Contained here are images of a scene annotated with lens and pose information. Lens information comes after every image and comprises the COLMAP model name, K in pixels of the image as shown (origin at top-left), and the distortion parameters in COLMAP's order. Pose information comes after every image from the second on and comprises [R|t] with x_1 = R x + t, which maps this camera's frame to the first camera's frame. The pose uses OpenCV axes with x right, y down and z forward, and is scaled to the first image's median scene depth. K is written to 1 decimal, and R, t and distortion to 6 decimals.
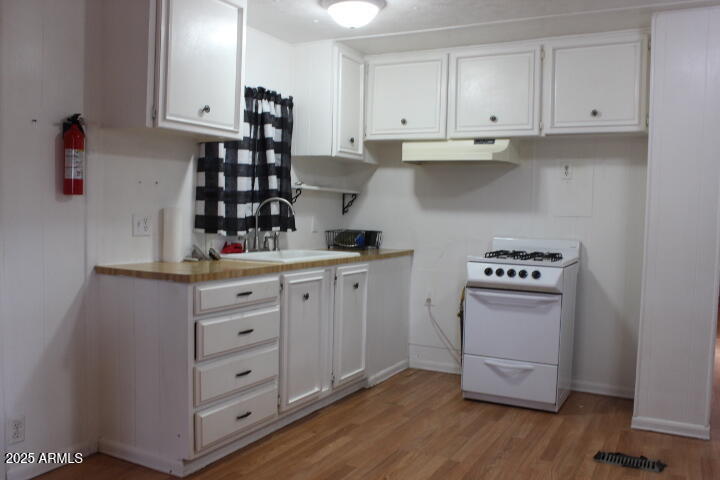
lens RADIAL K [[628.3, 0, 360.0], [0, 628.3, 240.0], [0, 0, 1]] dist [-0.144357, 0.126686]
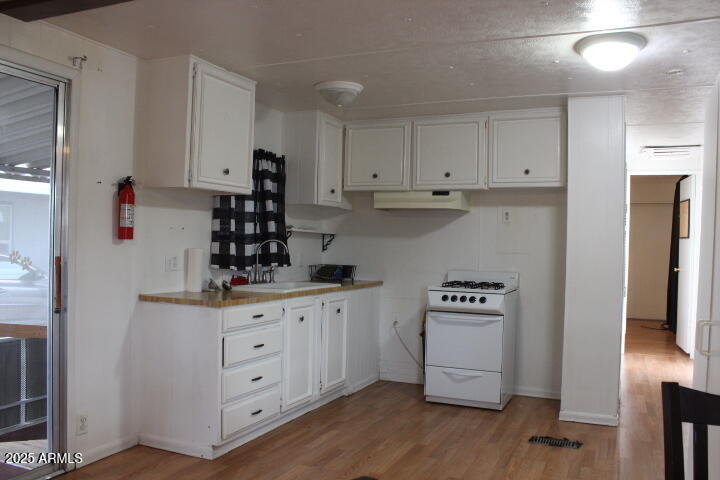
lens RADIAL K [[628.3, 0, 360.0], [0, 628.3, 240.0], [0, 0, 1]] dist [-0.144357, 0.126686]
pose [[0.997238, -0.001036, 0.074265, -0.060292], [0.004716, 0.998768, -0.049402, -0.004539], [-0.074122, 0.049615, 0.996014, -0.254330]]
